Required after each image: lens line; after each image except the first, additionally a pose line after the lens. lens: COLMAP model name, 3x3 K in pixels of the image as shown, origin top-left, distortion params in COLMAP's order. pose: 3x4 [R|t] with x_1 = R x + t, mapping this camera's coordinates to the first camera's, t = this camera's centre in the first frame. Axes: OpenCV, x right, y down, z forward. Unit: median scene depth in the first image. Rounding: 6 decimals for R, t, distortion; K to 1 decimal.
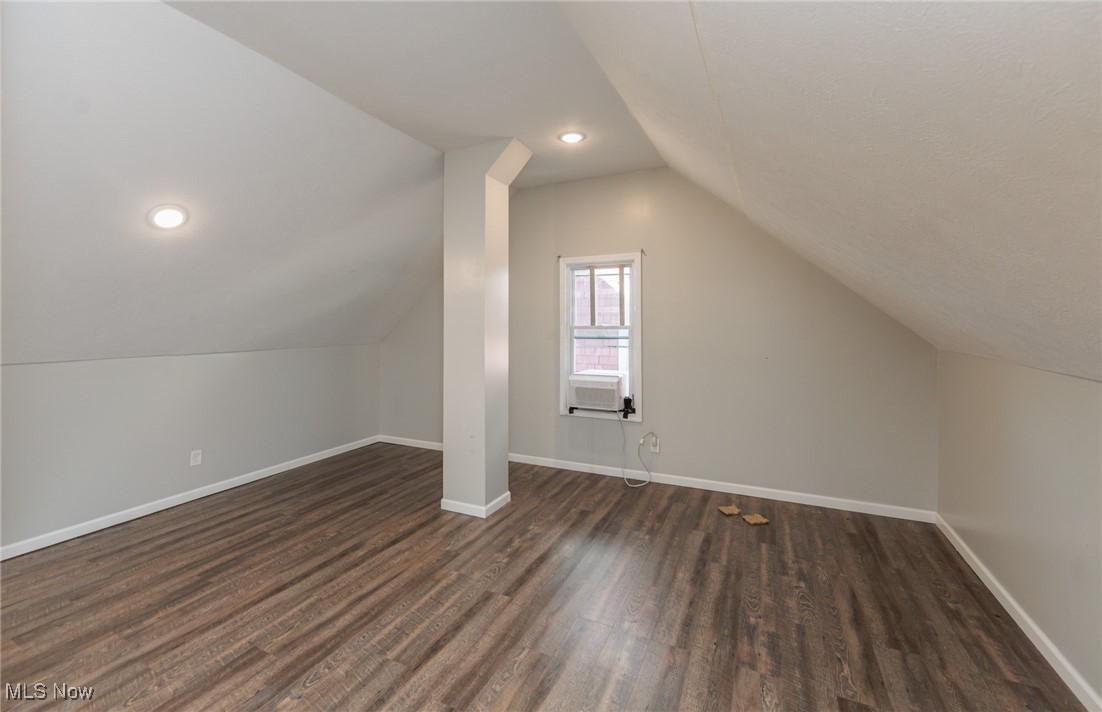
lens RADIAL K [[450.8, 0, 539.9], [0, 450.8, 330.2], [0, 0, 1]] dist [-0.000573, 0.000063]
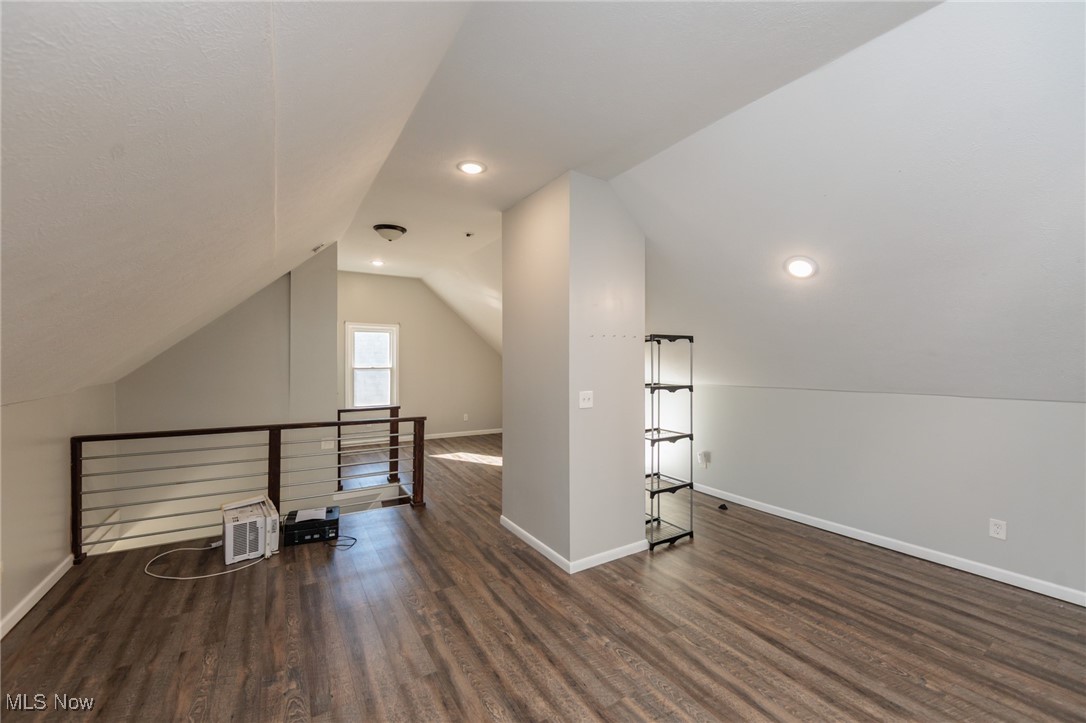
lens RADIAL K [[426.5, 0, 532.9], [0, 426.5, 354.2], [0, 0, 1]] dist [-0.002403, -0.000283]
pose [[-0.542464, -0.010964, -0.840007, 0.412401], [-0.003019, 0.999934, -0.011101, -0.015037], [0.840073, -0.003486, -0.542462, 0.967597]]
